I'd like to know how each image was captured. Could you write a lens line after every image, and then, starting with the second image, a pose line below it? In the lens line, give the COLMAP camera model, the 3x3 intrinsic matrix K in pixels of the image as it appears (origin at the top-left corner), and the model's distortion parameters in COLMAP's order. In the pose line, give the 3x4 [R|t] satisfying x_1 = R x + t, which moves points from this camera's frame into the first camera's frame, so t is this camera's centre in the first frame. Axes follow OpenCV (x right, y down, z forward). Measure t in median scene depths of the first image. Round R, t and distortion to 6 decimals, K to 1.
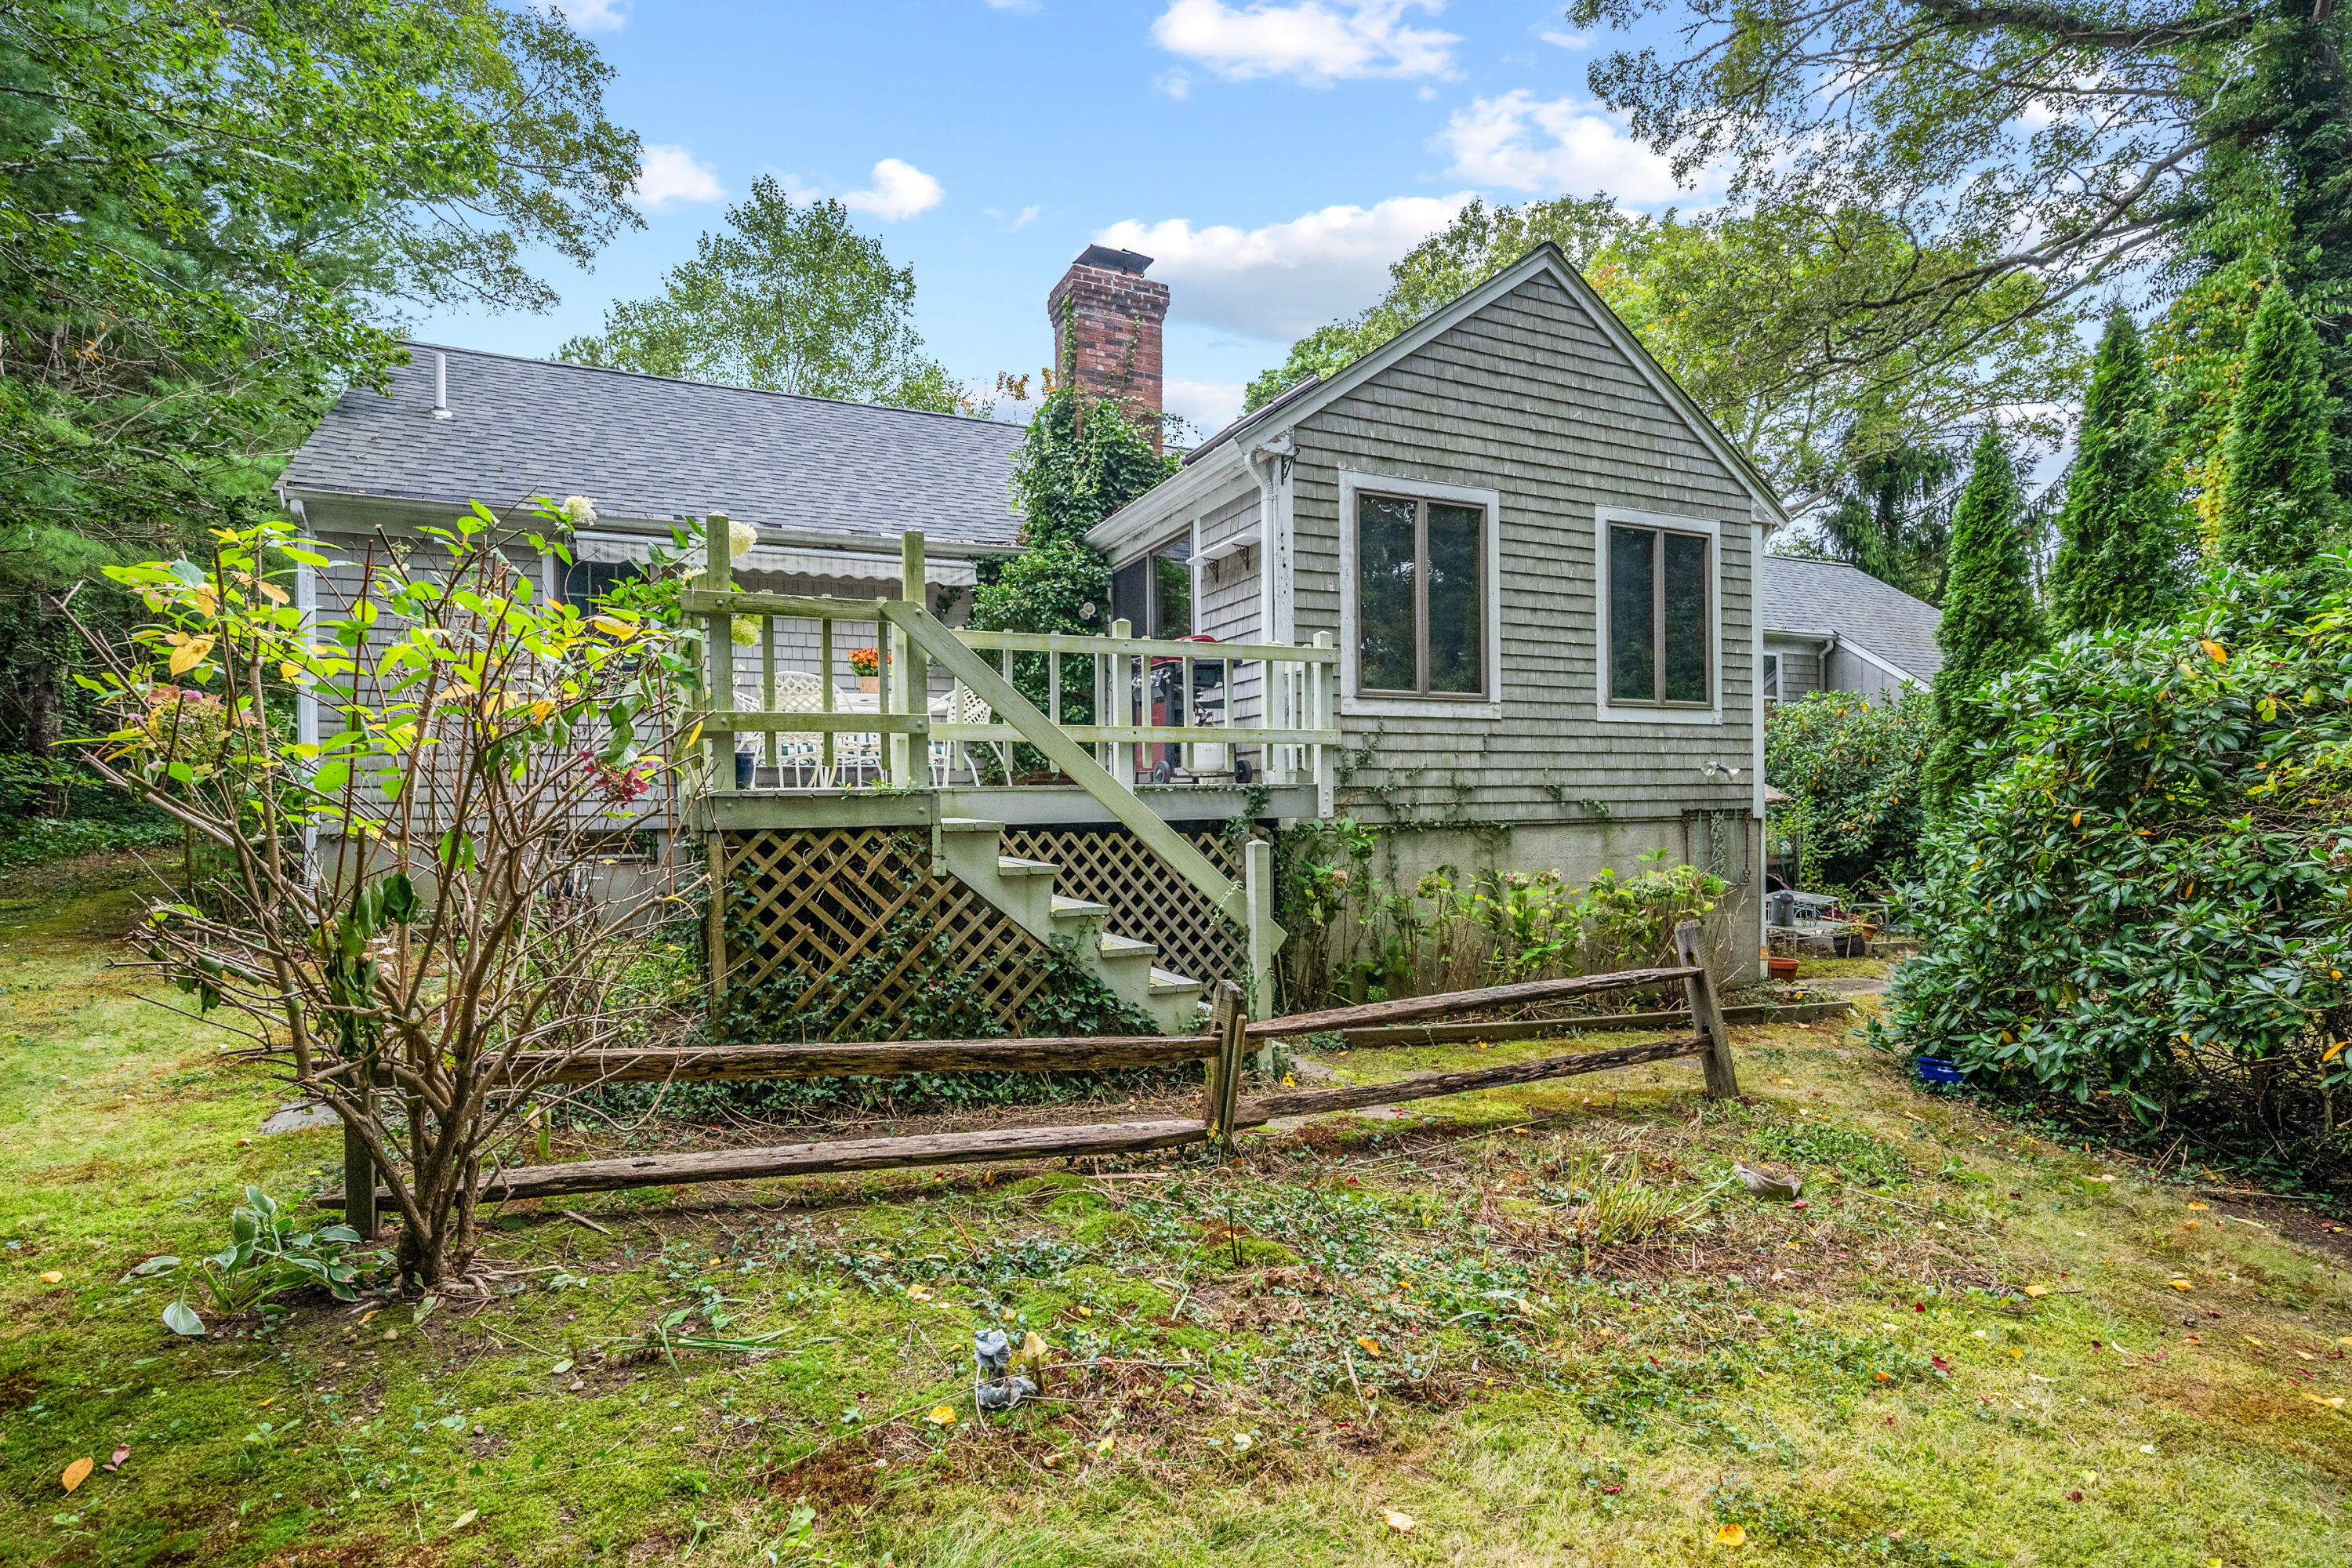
lens RADIAL K [[1169.5, 0, 1182.3], [0, 1169.5, 817.1], [0, 0, 1]] dist [0.004319, 0.000107]
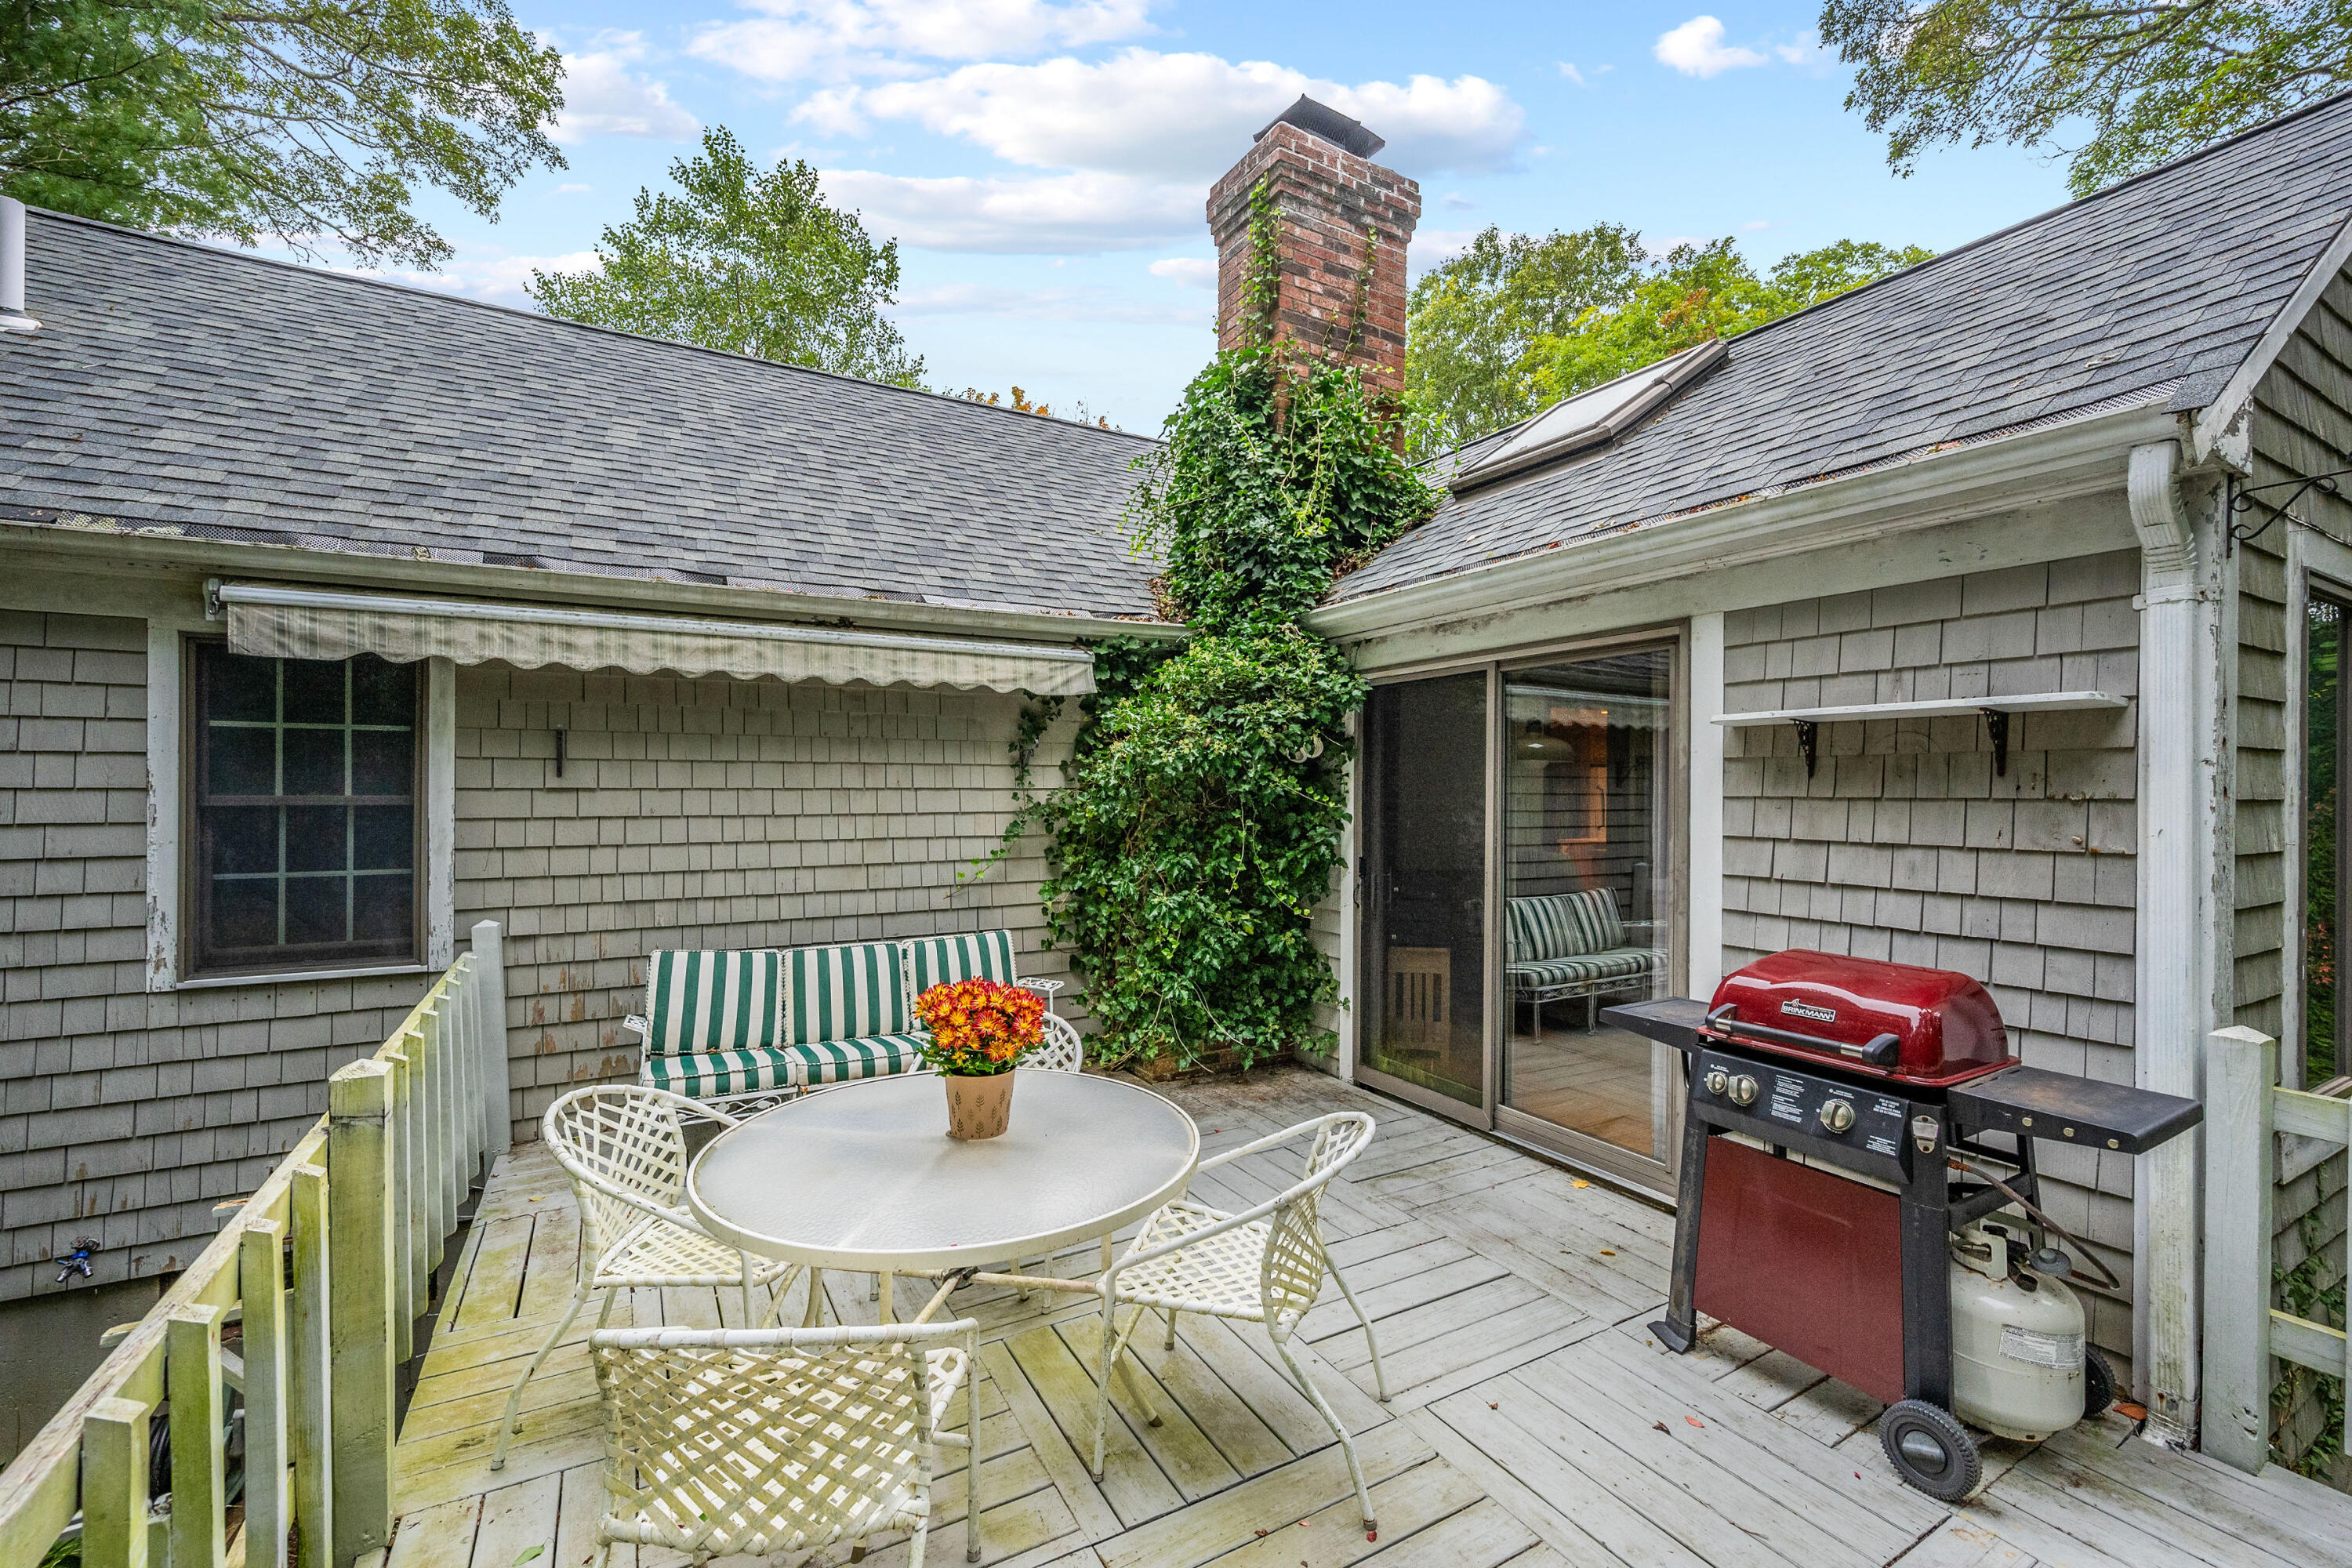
lens RADIAL K [[1008.9, 0, 1160.8], [0, 1008.9, 790.0], [0, 0, 1]] dist [-0.001635, 0.000401]
pose [[0.996842, 0.019945, 0.076871, -0.099919], [-0.019476, 0.999787, -0.006839, -0.083858], [-0.076991, 0.005320, 0.997018, 0.294220]]
